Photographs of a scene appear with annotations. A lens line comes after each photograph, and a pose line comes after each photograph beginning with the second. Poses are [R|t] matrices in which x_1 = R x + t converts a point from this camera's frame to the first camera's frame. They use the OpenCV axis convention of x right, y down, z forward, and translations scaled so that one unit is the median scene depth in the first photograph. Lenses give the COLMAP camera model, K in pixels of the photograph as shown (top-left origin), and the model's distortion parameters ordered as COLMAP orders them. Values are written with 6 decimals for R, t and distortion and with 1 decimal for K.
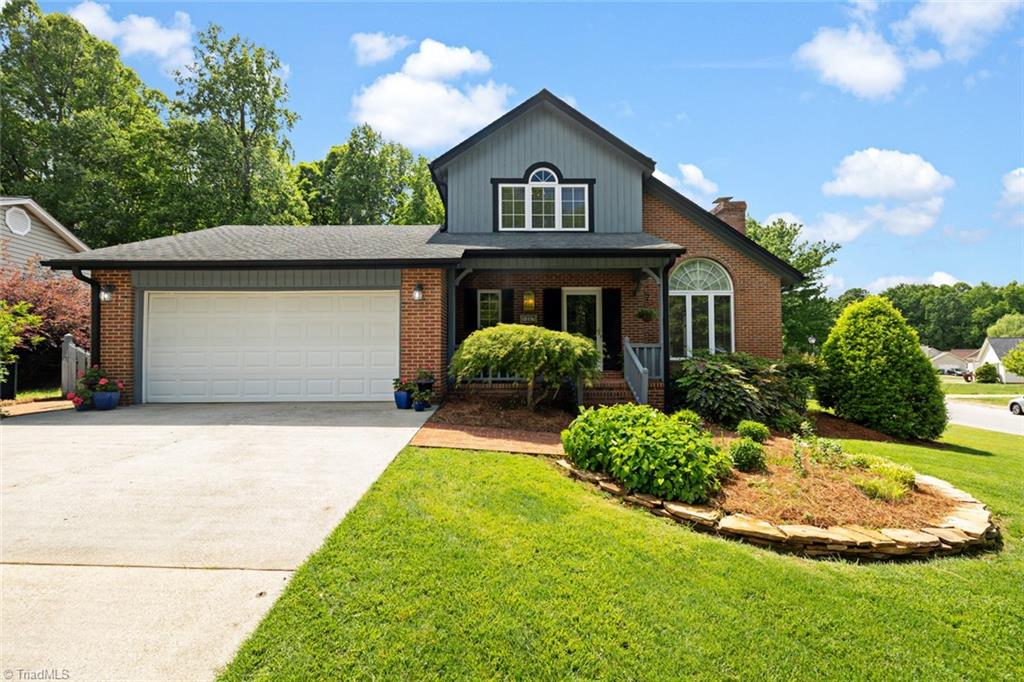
lens RADIAL K [[433.1, 0, 510.0], [0, 433.1, 345.1], [0, 0, 1]] dist [0.000249, -0.000564]
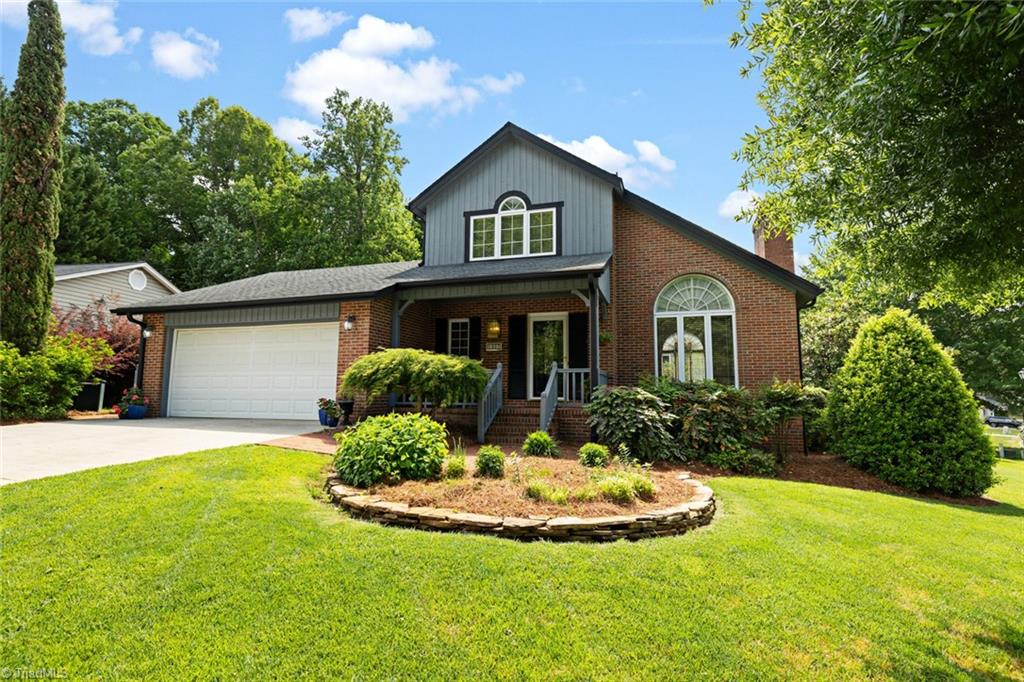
lens RADIAL K [[502.2, 0, 512.0], [0, 502.2, 341.0], [0, 0, 1]] dist [-0.001522, -0.000228]
pose [[0.951370, -0.023090, -0.307183, 0.427378], [-0.004763, 0.995965, -0.089612, 0.029221], [0.308013, 0.086717, 0.947422, -0.075168]]
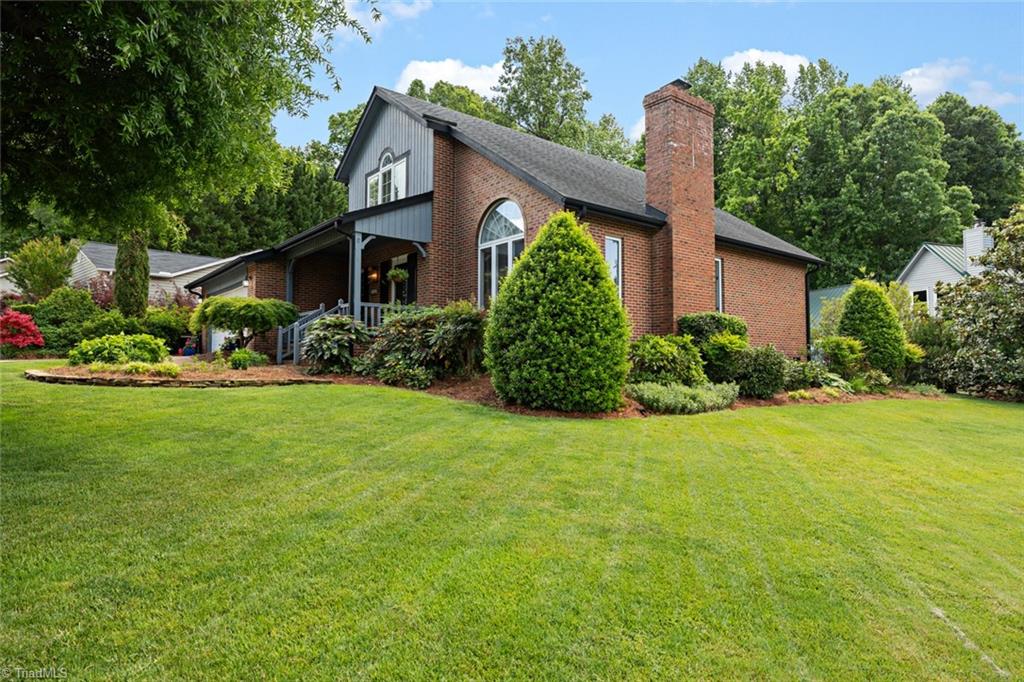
lens RADIAL K [[641.4, 0, 512.0], [0, 641.4, 341.0], [0, 0, 1]] dist [0.000571, 0.001267]
pose [[0.620226, -0.040375, -0.783383, 1.535299], [0.004663, 0.998847, -0.047788, 0.146928], [0.784409, 0.025986, 0.619699, 0.253519]]
